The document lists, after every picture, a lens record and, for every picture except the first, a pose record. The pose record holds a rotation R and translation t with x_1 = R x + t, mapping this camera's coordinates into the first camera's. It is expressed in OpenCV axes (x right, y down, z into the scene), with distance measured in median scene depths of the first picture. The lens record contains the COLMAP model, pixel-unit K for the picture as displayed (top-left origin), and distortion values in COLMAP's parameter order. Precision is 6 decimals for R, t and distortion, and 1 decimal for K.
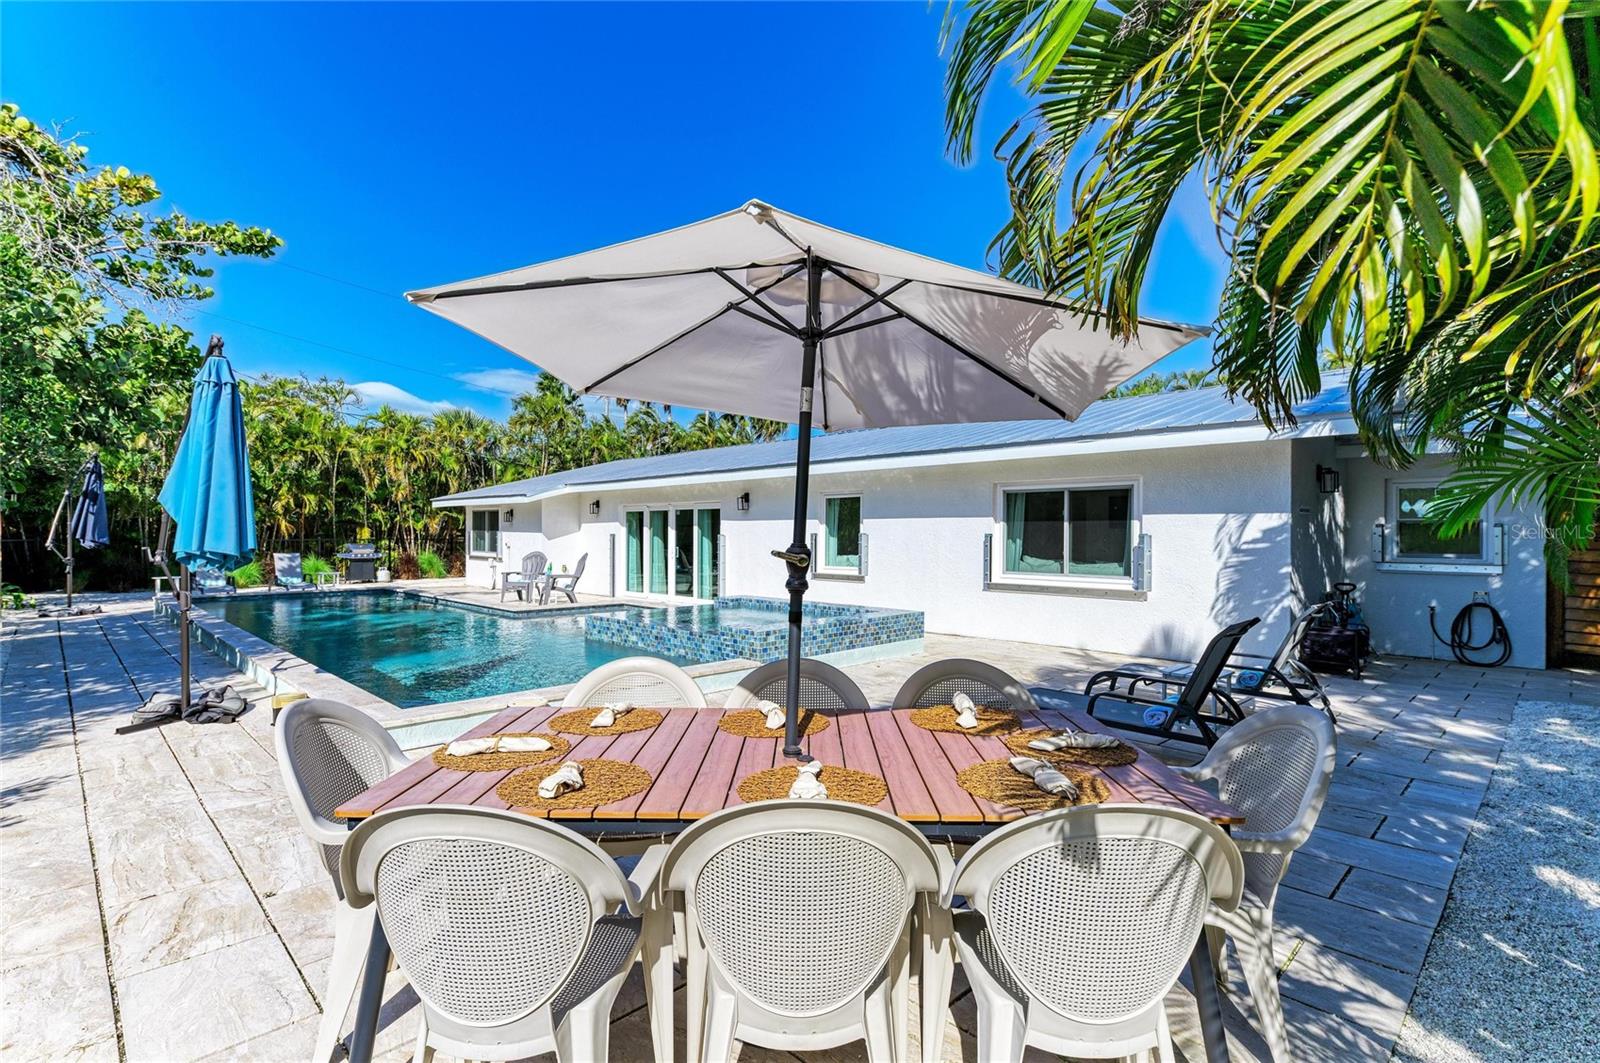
lens RADIAL K [[747.0, 0, 802.7], [0, 747.0, 529.6], [0, 0, 1]] dist [0.025233, -0.000067]
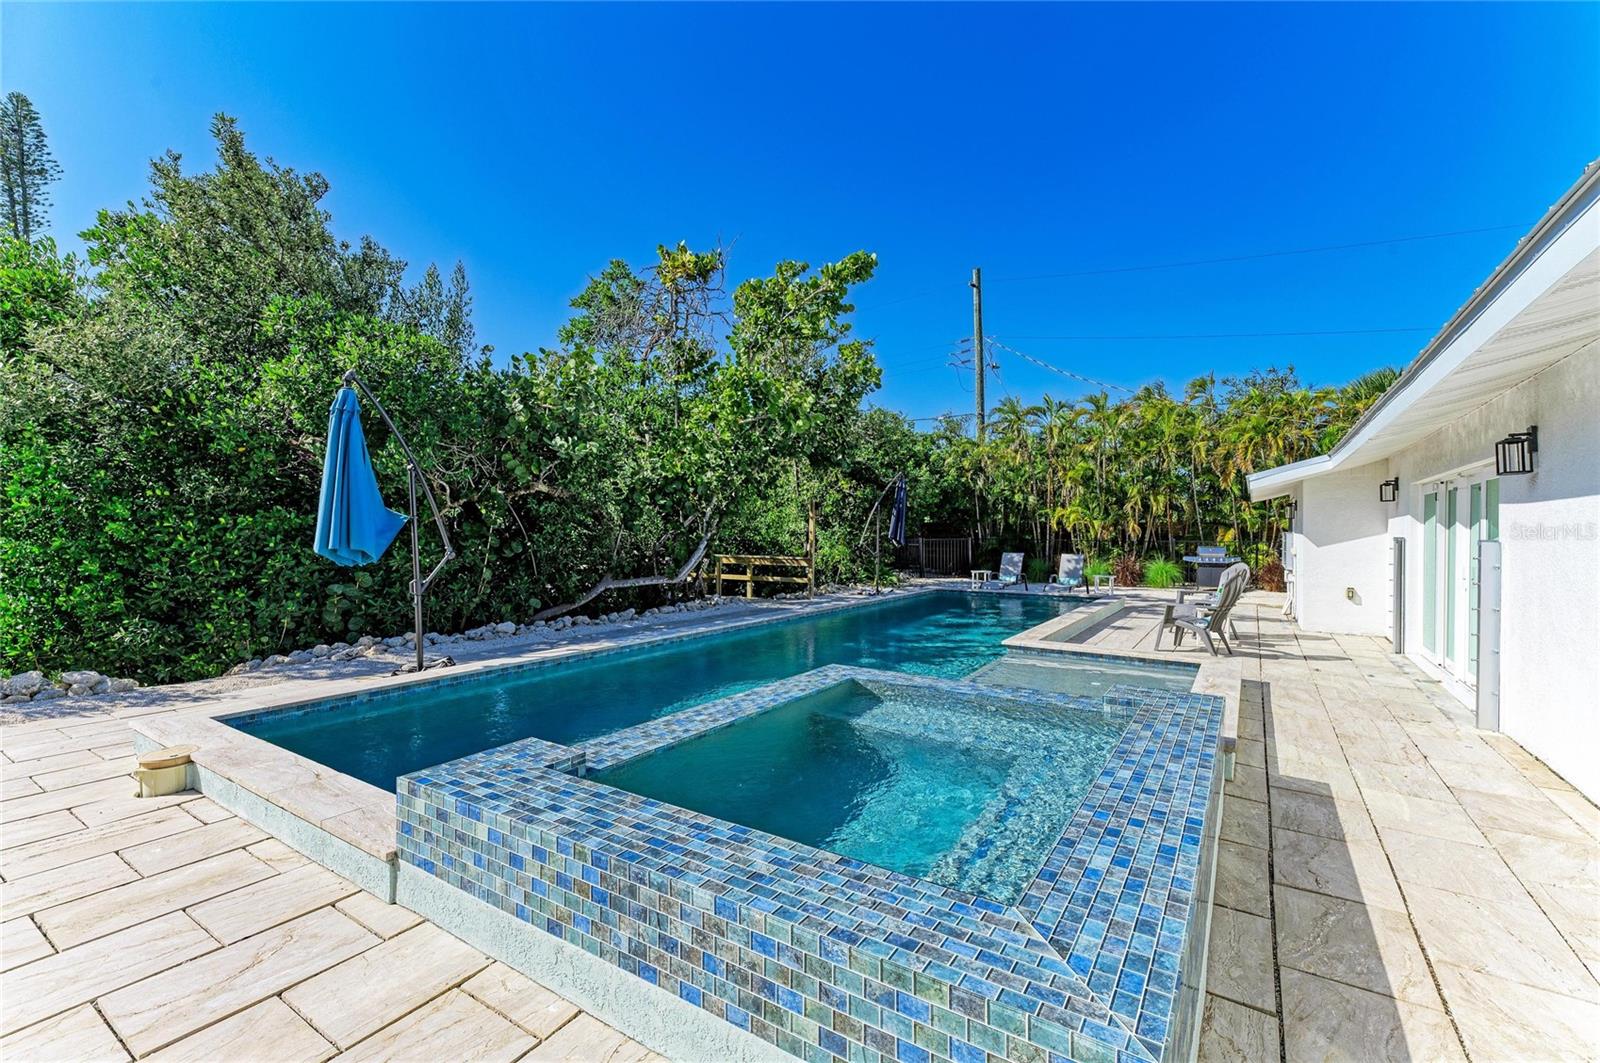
lens RADIAL K [[685.7, 0, 800.9], [0, 685.7, 532.2], [0, 0, 1]] dist [0.015409, -0.001222]
pose [[0.211232, -0.001286, -0.977435, 0.246008], [0.000522, 0.999999, -0.001203, 0.003980], [0.977436, -0.000256, 0.211232, 0.788598]]
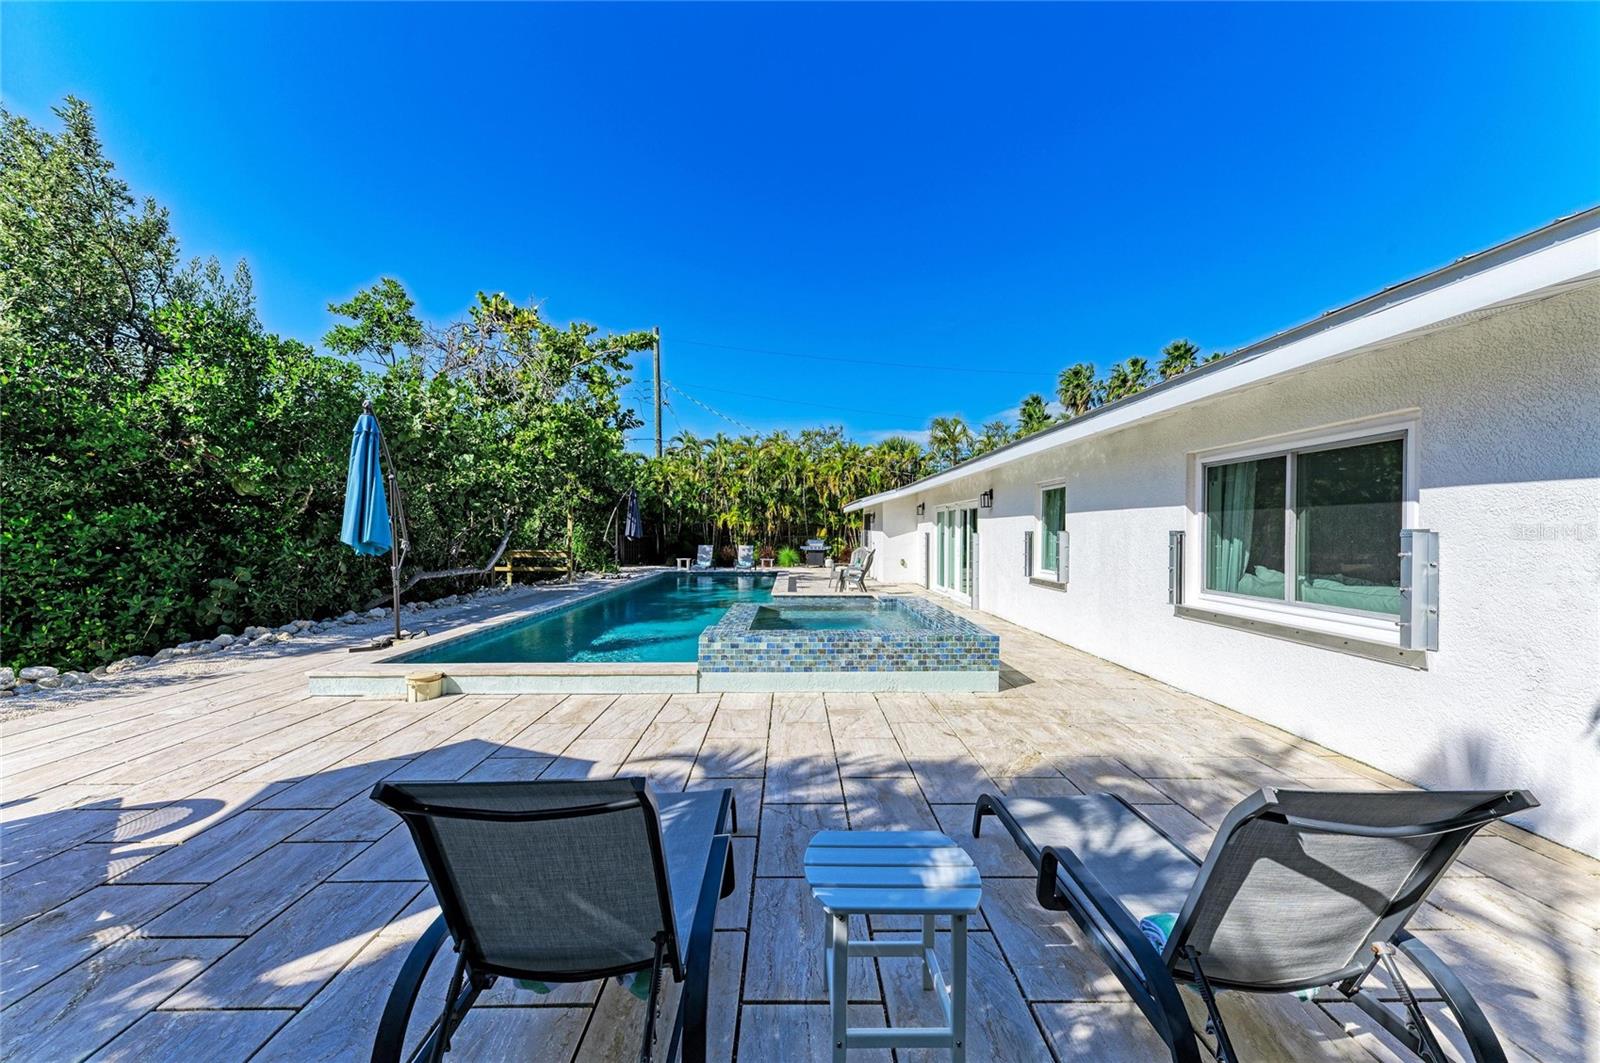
lens RADIAL K [[597.0, 0, 801.3], [0, 597.0, 530.9], [0, 0, 1]] dist [0.017314, -0.001565]
pose [[0.723115, -0.001056, -0.690727, 0.374313], [0.000727, 0.999999, -0.000767, 0.005702], [0.690728, 0.000052, 0.723115, 0.386817]]
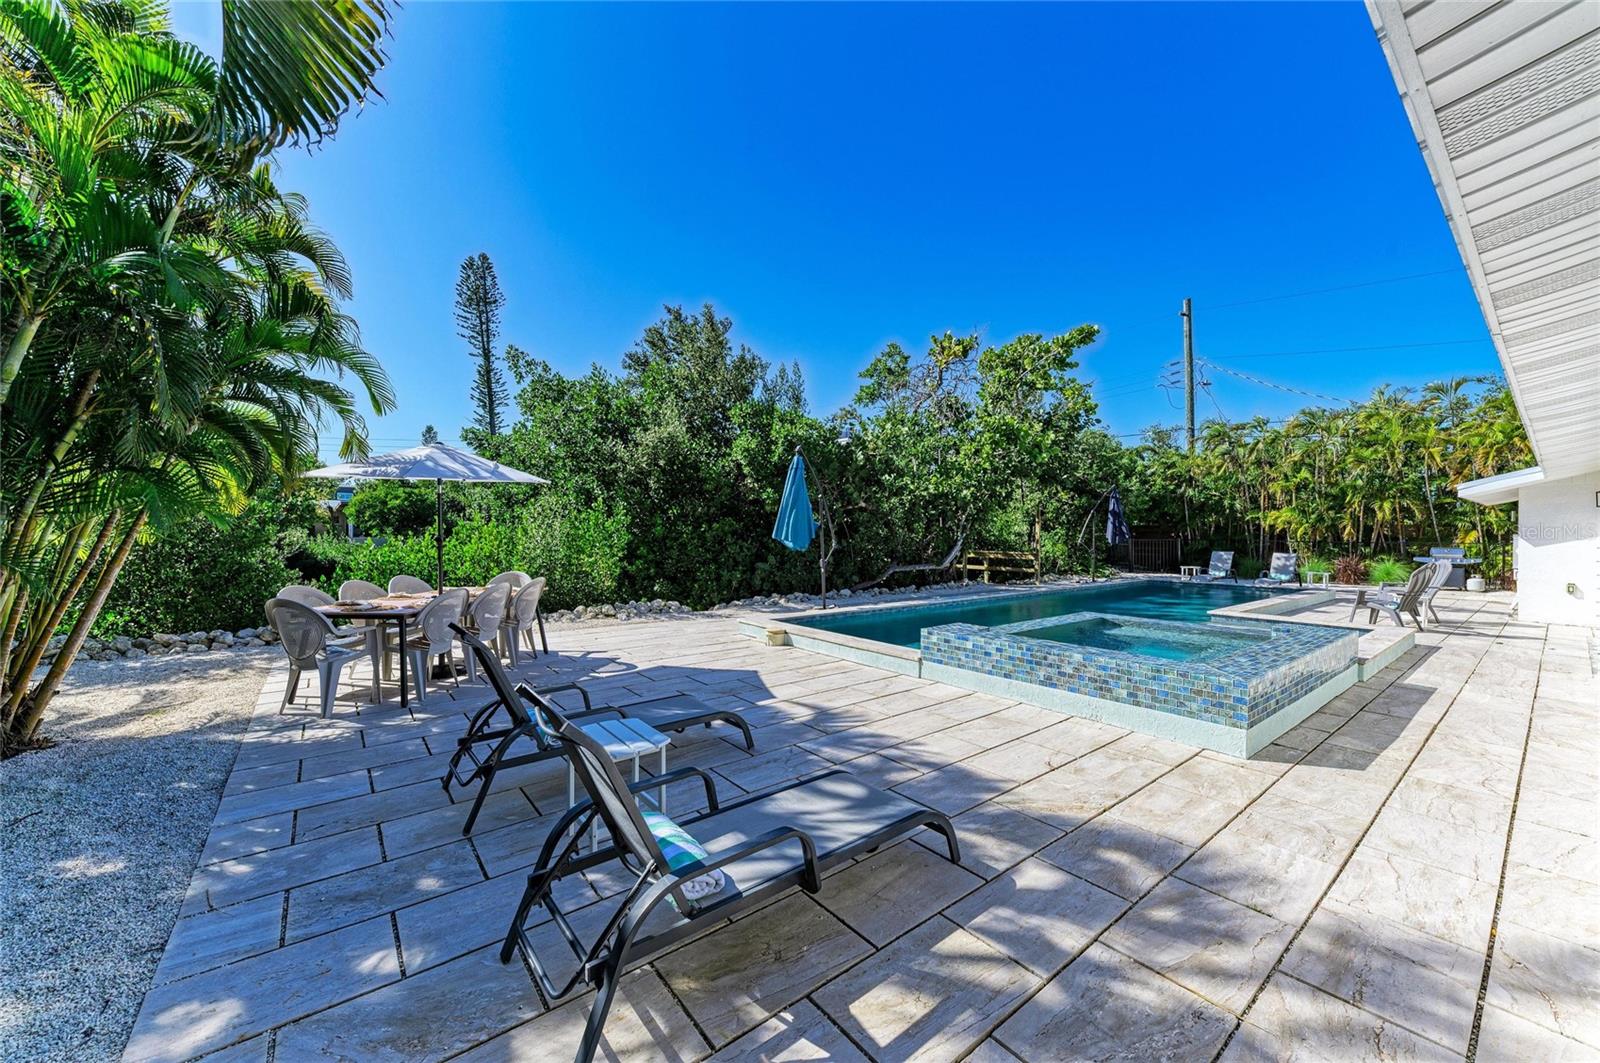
lens RADIAL K [[597.0, 0, 798.7], [0, 597.0, 531.7], [0, 0, 1]] dist [0.017314, -0.001565]
pose [[-0.108621, -0.004052, -0.994075, 0.542049], [-0.001748, 0.999991, -0.003885, 0.005379], [0.994082, 0.001316, -0.108627, 0.640535]]
